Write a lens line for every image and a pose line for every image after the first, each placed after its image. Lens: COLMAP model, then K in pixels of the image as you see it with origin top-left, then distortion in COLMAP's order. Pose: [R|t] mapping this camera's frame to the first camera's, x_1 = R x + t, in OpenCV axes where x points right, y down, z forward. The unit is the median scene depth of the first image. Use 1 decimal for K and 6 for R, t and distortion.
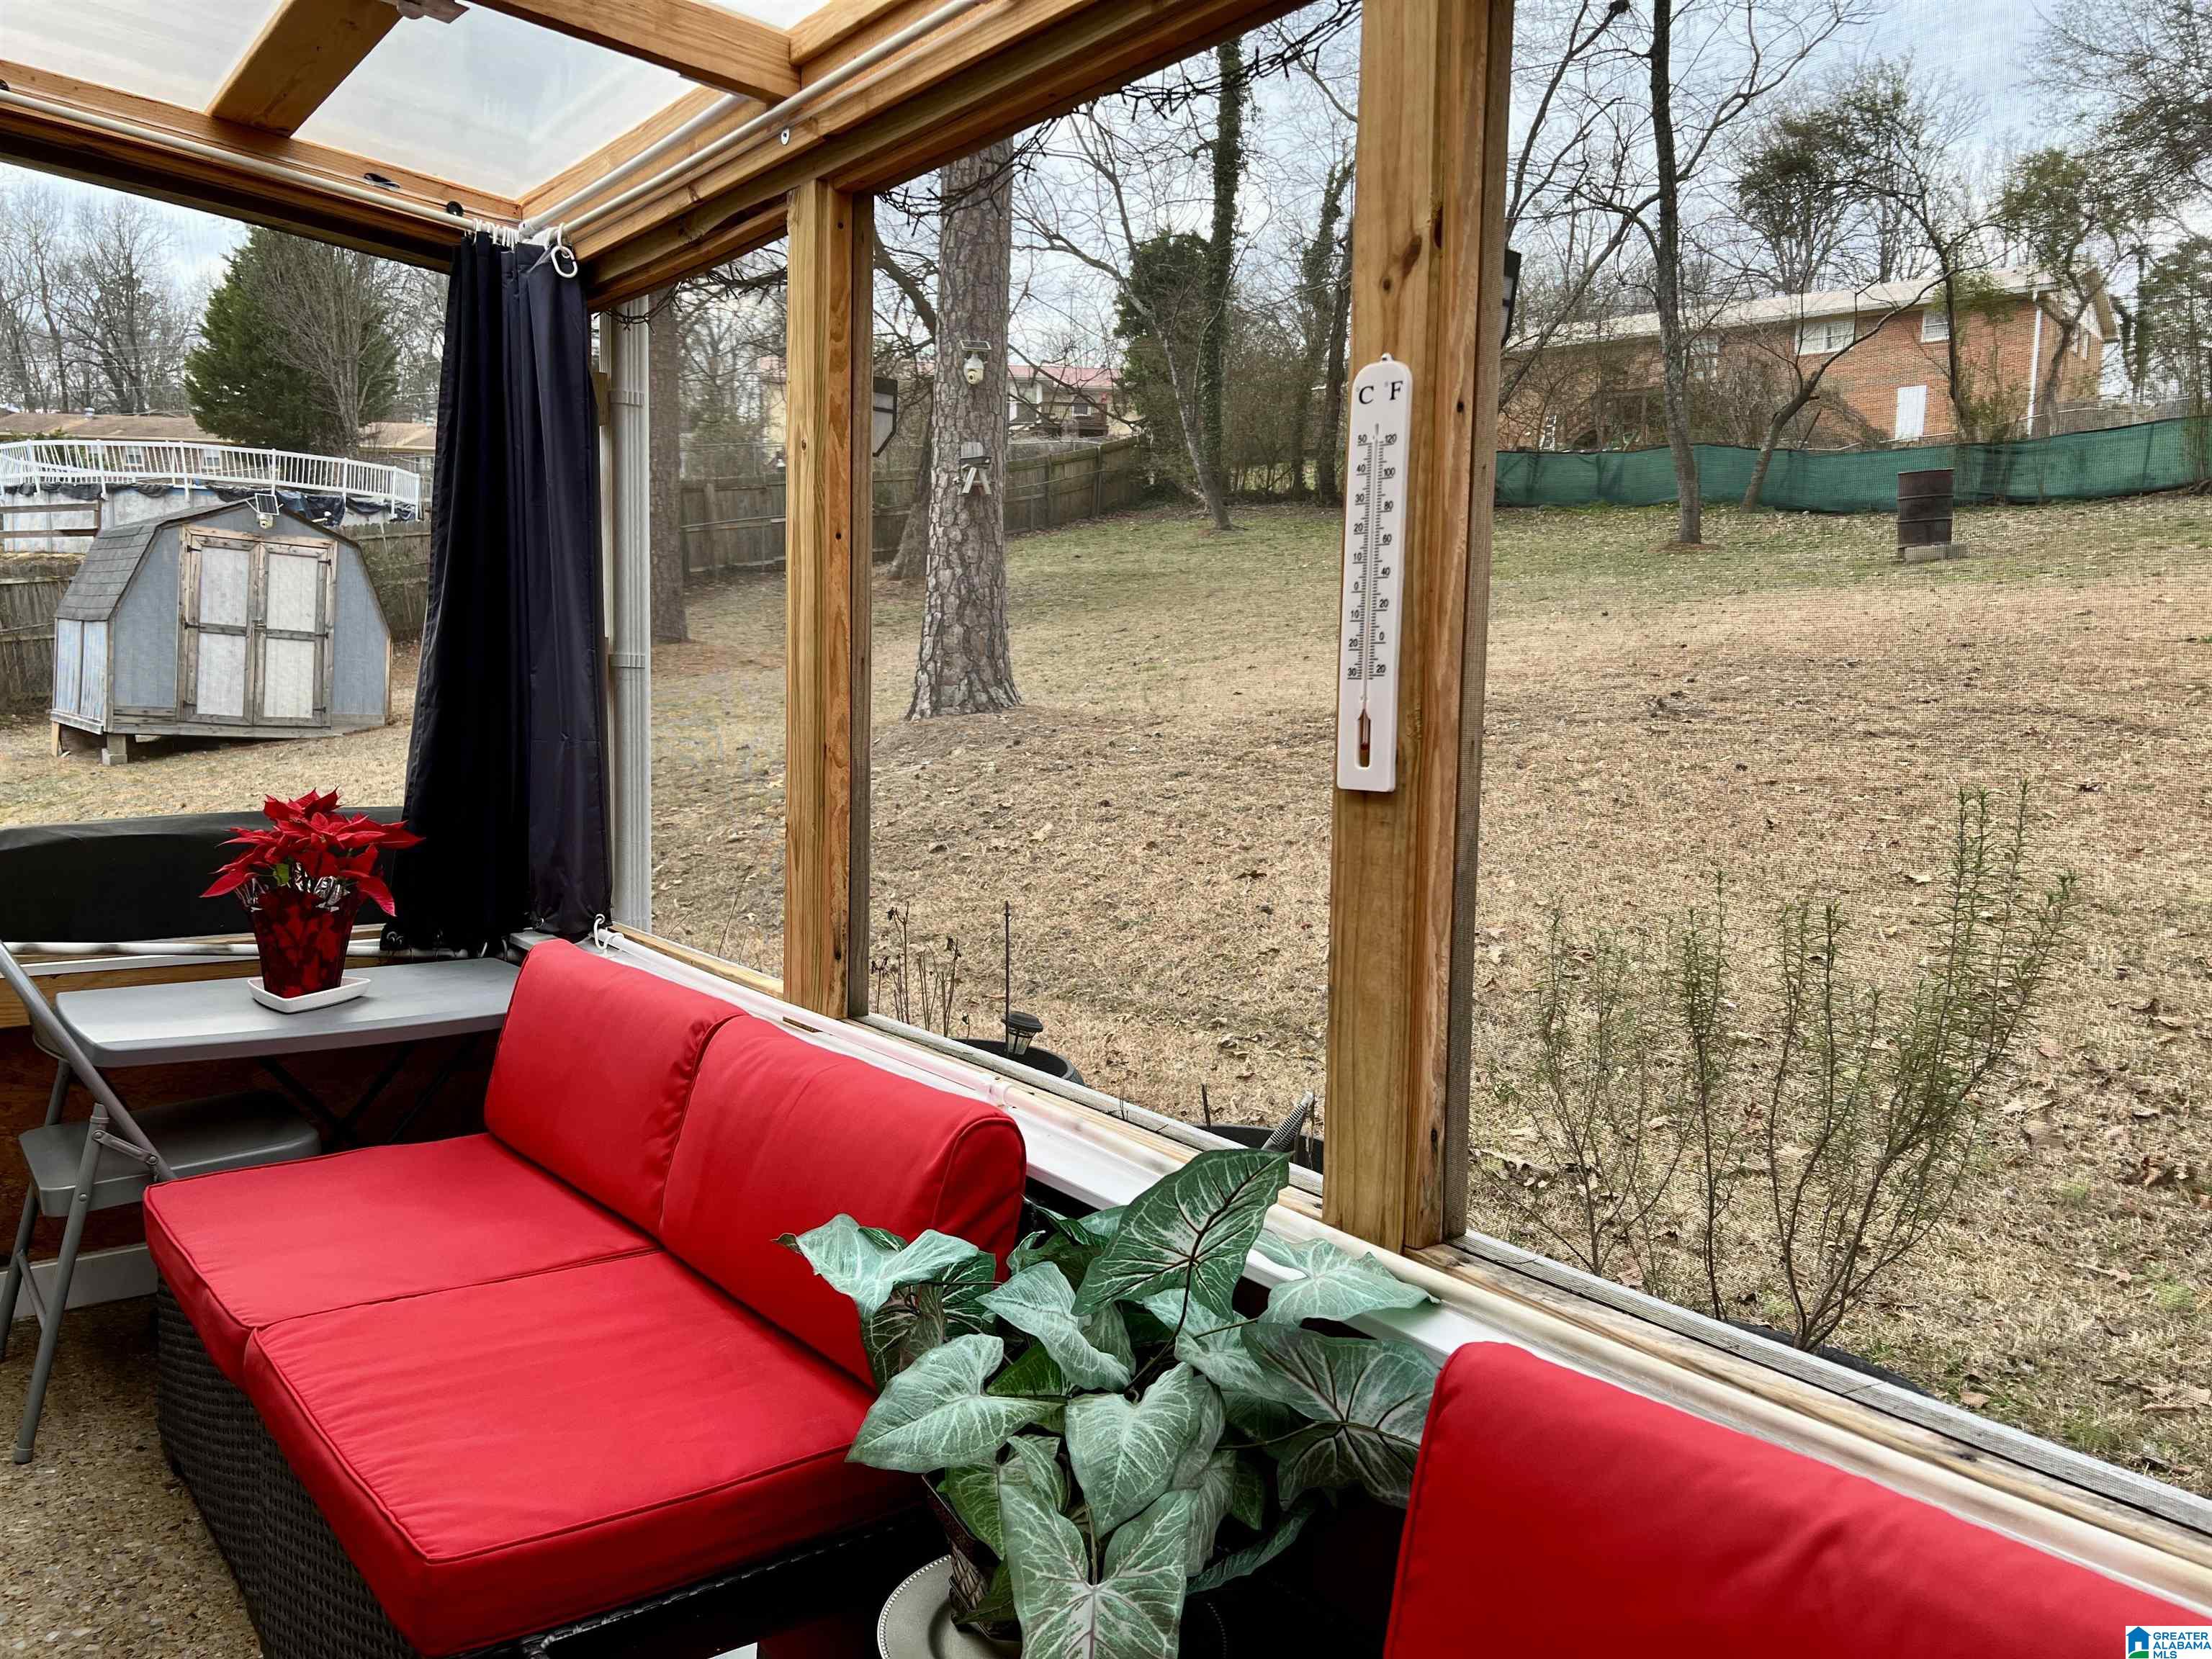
lens RADIAL K [[1636.7, 0, 1102.8], [0, 1636.7, 827.2], [0, 0, 1]] dist [0.033962, -0.013009]
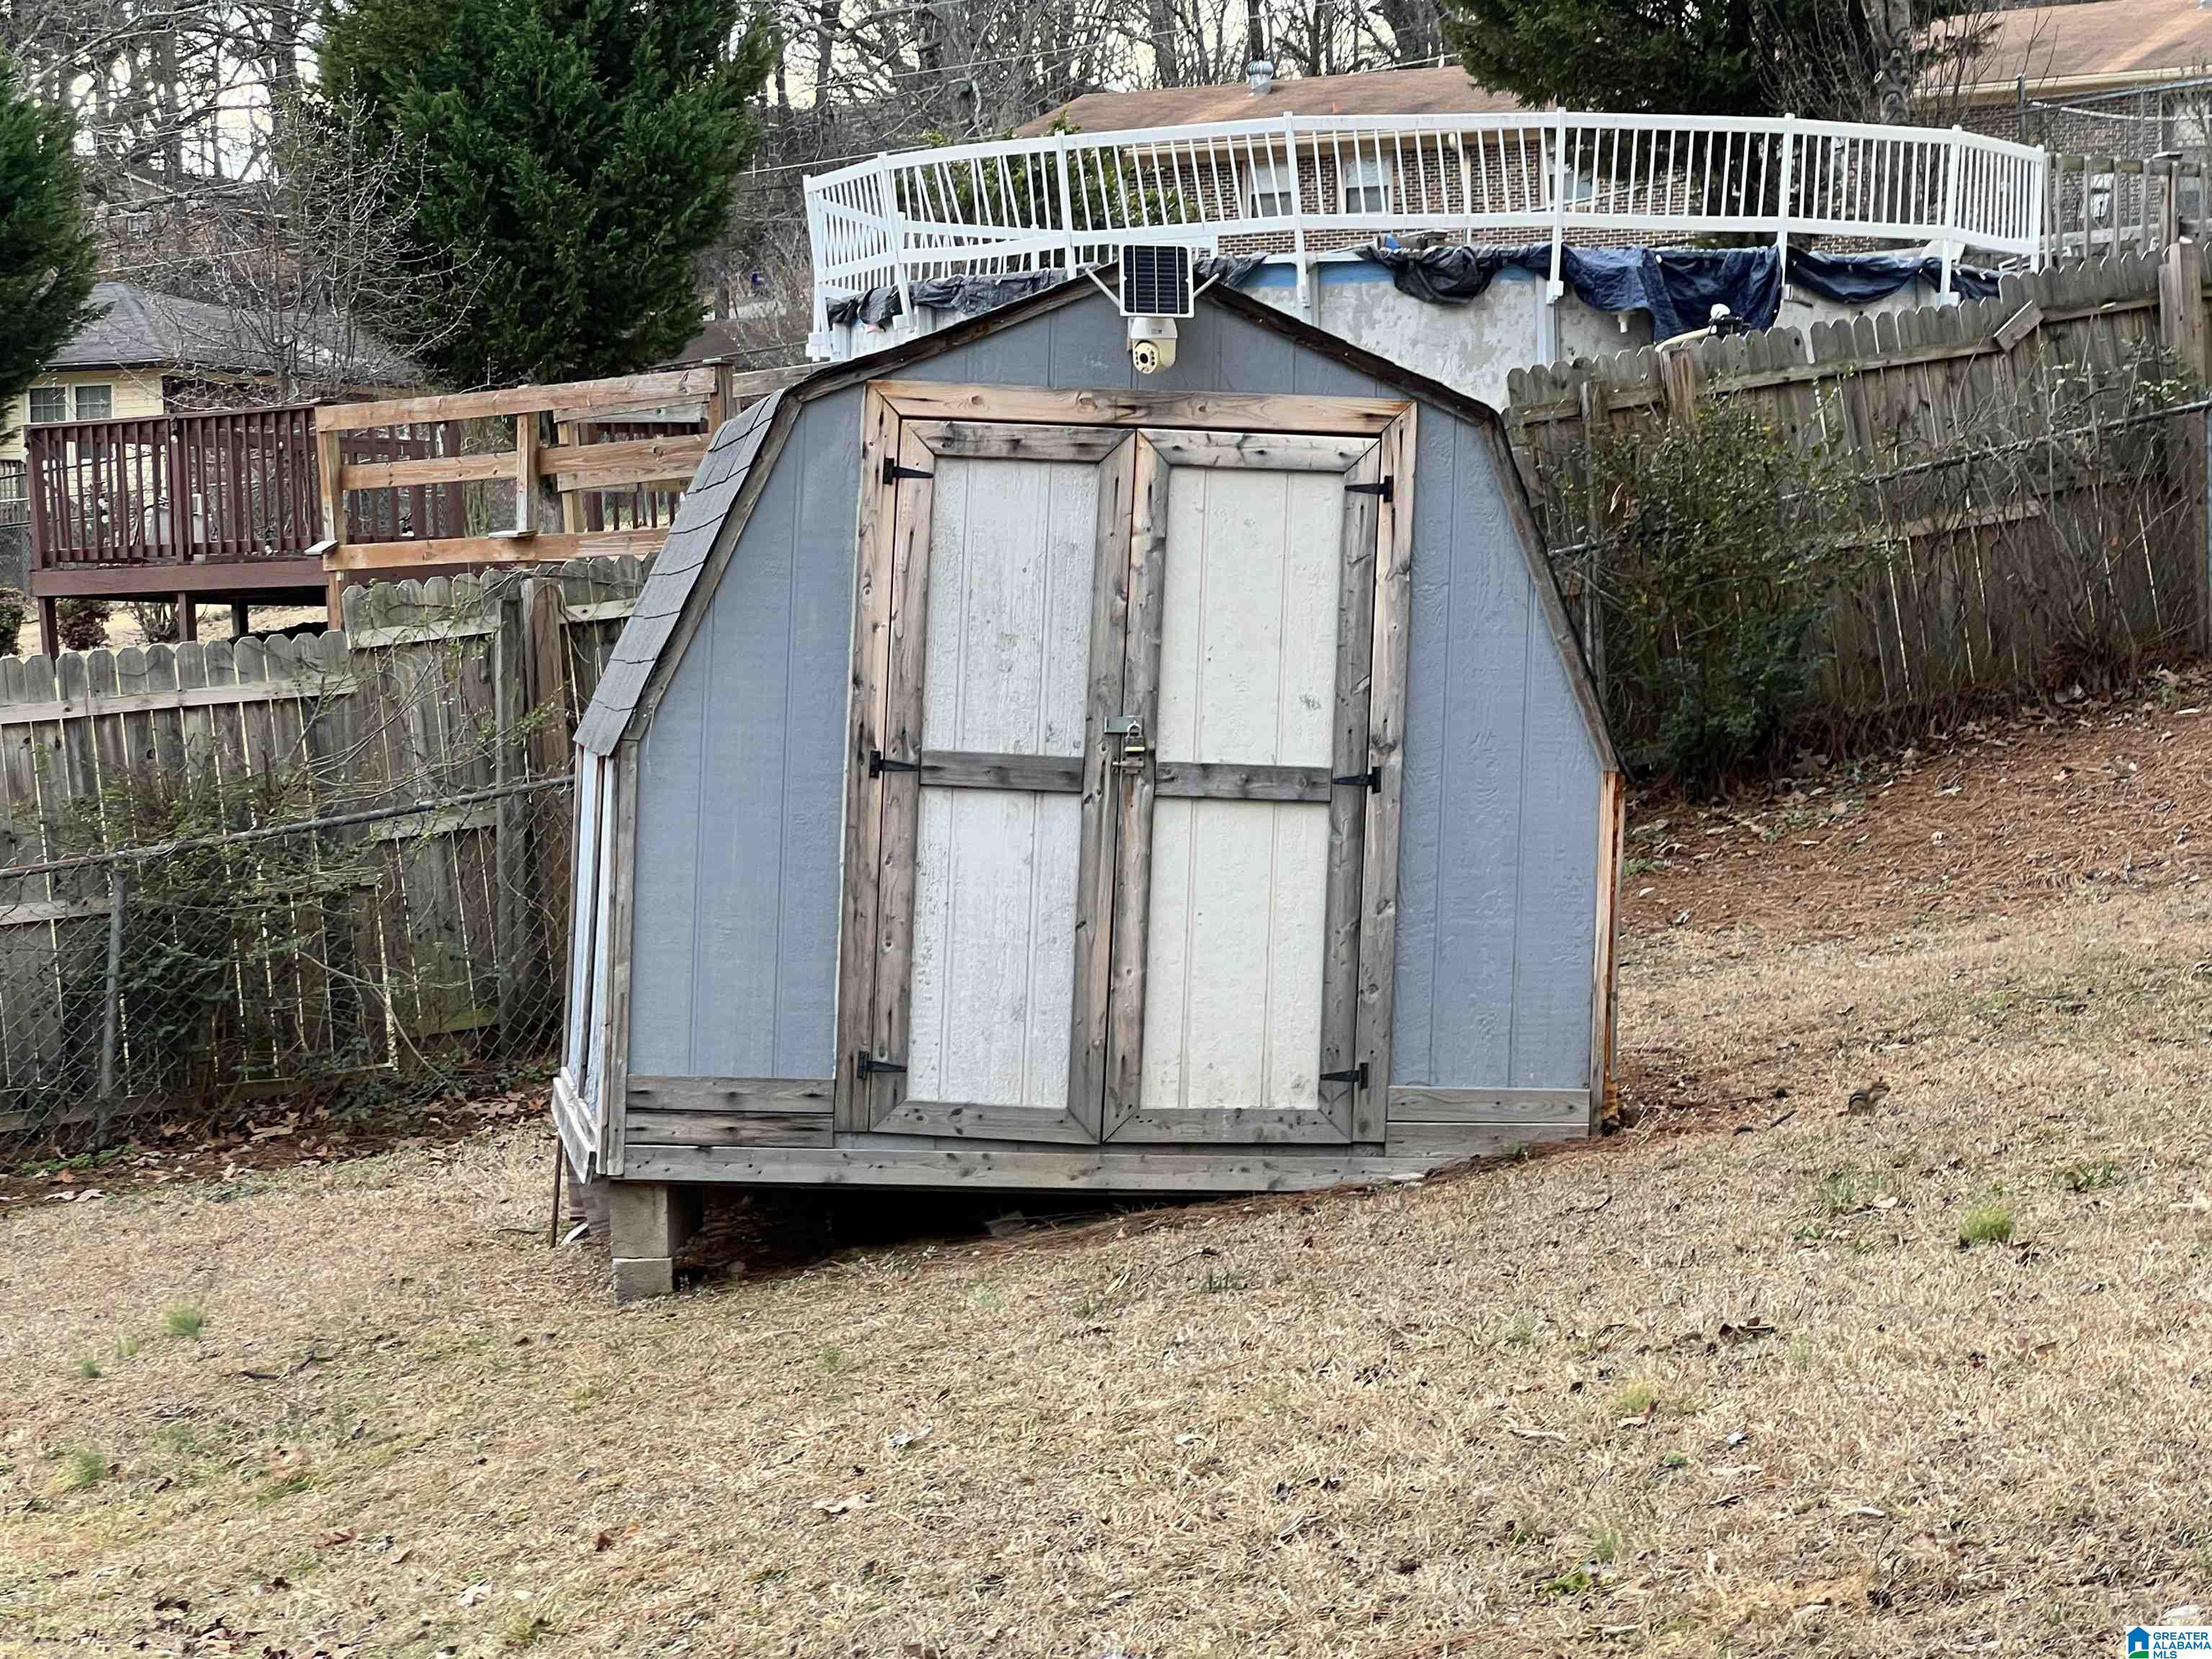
lens RADIAL K [[5623.5, 0, 1104.9], [0, 5623.5, 827.1], [0, 0, 1]] dist [0.099852, 0.000000]
pose [[0.831582, -0.022449, -0.554948, -0.032264], [-0.025533, 0.996581, -0.078575, -0.042120], [0.554815, 0.079511, 0.828166, 0.278156]]
